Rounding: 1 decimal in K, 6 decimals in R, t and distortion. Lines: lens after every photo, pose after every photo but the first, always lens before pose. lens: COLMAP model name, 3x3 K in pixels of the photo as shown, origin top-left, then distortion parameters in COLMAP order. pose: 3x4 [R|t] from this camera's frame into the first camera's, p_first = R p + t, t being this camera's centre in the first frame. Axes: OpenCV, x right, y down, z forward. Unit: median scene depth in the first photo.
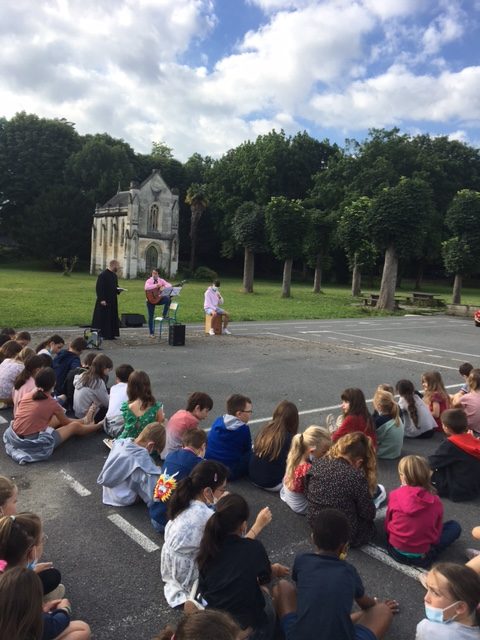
lens RADIAL K [[529.8, 0, 240.0], [0, 529.8, 320.0], [0, 0, 1]] dist [0.094894, -0.166181]
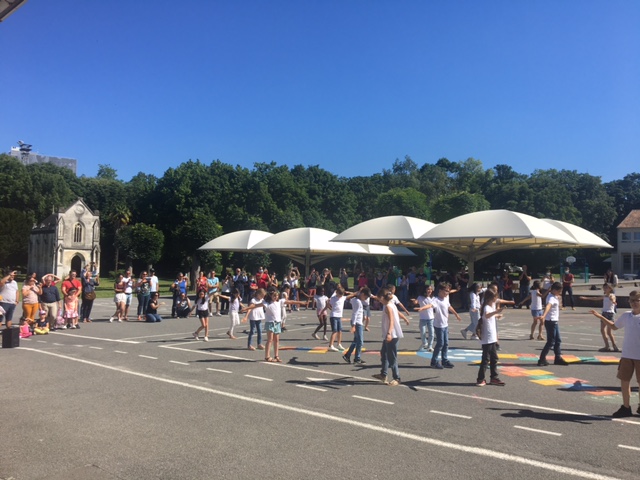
lens RADIAL K [[529.8, 0, 320.0], [0, 529.8, 240.0], [0, 0, 1]] dist [0.094894, -0.166181]
pose [[0.984498, -0.037811, 0.171270, 0.187135], [0.061870, 0.988582, -0.137398, 0.035677], [-0.164119, 0.145864, 0.975596, -0.345634]]
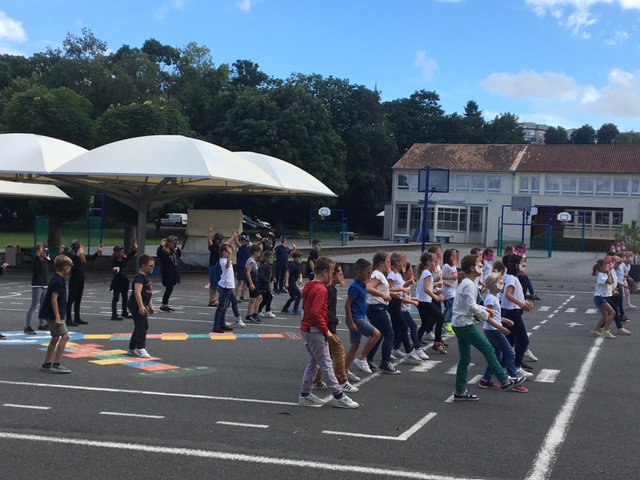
lens RADIAL K [[907.2, 0, 363.0], [0, 907.2, 240.1], [0, 0, 1]] dist [0.038183, 0.027459]
pose [[0.828555, -0.040754, 0.558422, 0.234871], [0.073753, 0.996601, -0.036698, 0.052264], [-0.555028, 0.071592, 0.828745, -0.485785]]
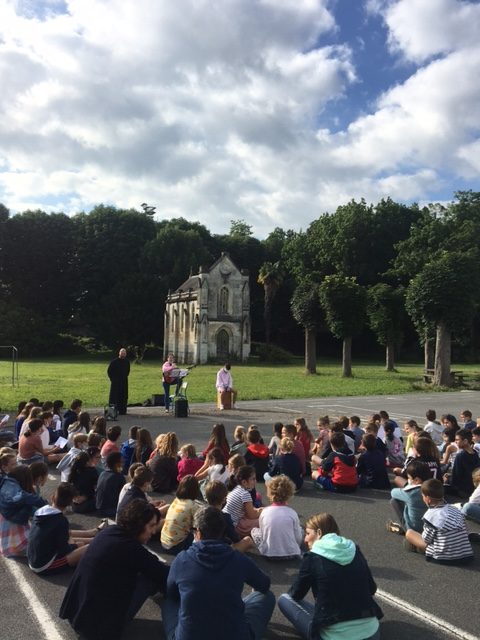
lens RADIAL K [[614.0, 0, 240.0], [0, 614.0, 320.0], [0, 0, 1]] dist [0.072495, -0.006399]
pose [[0.983863, -0.052130, -0.171163, 0.055843], [0.026917, 0.988852, -0.146446, 0.008063], [0.176889, 0.139475, 0.974298, -0.079578]]
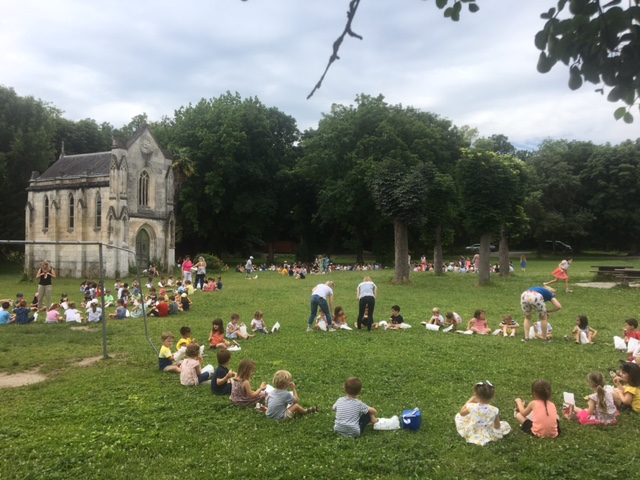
lens RADIAL K [[529.8, 0, 320.0], [0, 529.8, 240.0], [0, 0, 1]] dist [0.094894, -0.166181]
pose [[0.895504, -0.053624, 0.441811, -0.263684], [0.101696, 0.991106, -0.085834, -0.039157], [-0.433279, 0.121796, 0.892992, 0.263355]]
